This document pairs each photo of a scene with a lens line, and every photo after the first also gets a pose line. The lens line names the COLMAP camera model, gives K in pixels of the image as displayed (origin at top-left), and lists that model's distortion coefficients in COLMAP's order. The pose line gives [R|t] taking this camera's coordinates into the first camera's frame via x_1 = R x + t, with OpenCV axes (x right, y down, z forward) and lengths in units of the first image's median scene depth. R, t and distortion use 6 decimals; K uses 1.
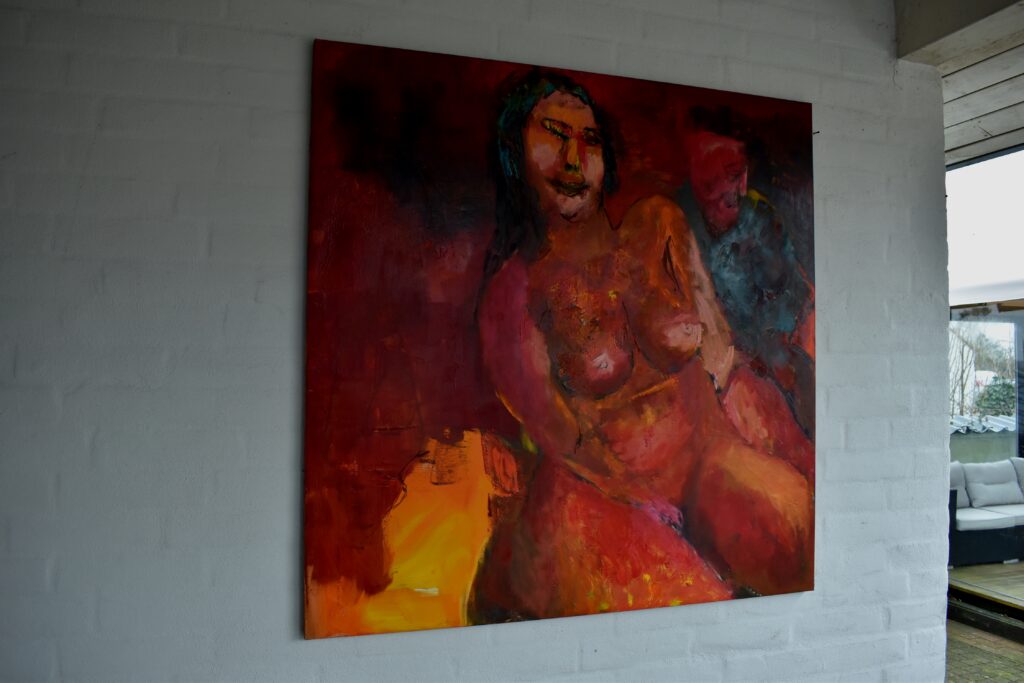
lens RADIAL K [[795.7, 0, 515.0], [0, 795.7, 338.6], [0, 0, 1]] dist [-0.098945, 0.015800]
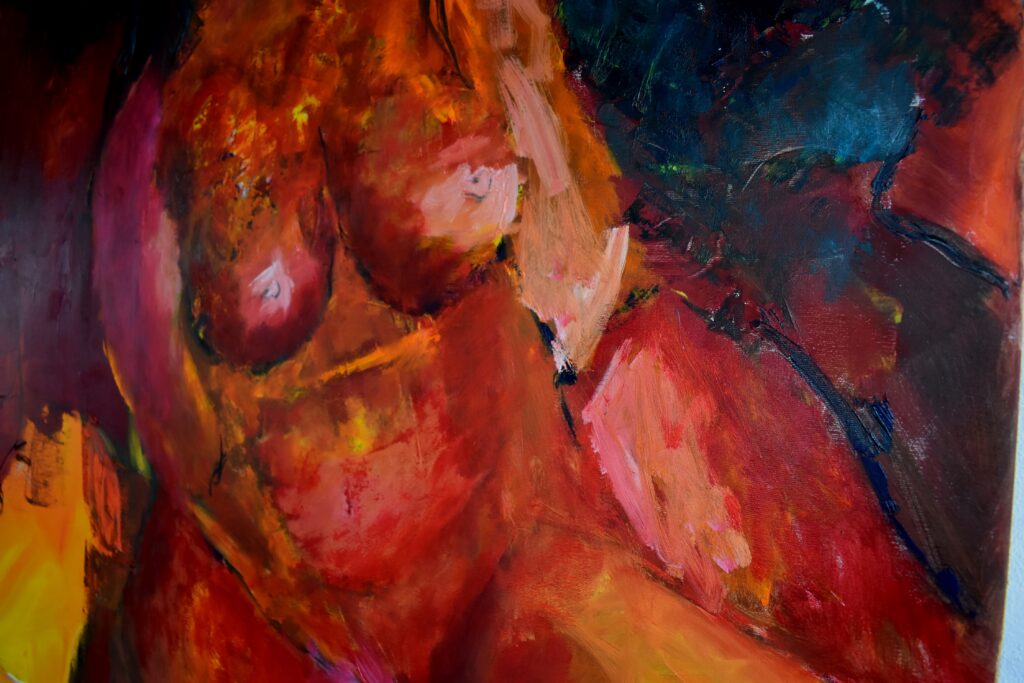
lens RADIAL K [[795.7, 0, 515.0], [0, 795.7, 338.6], [0, 0, 1]] dist [-0.098945, 0.015800]
pose [[0.677677, 0.020061, -0.735086, 0.479408], [-0.023070, 0.999716, 0.006014, 0.051298], [0.734998, 0.012883, 0.677947, 0.801241]]
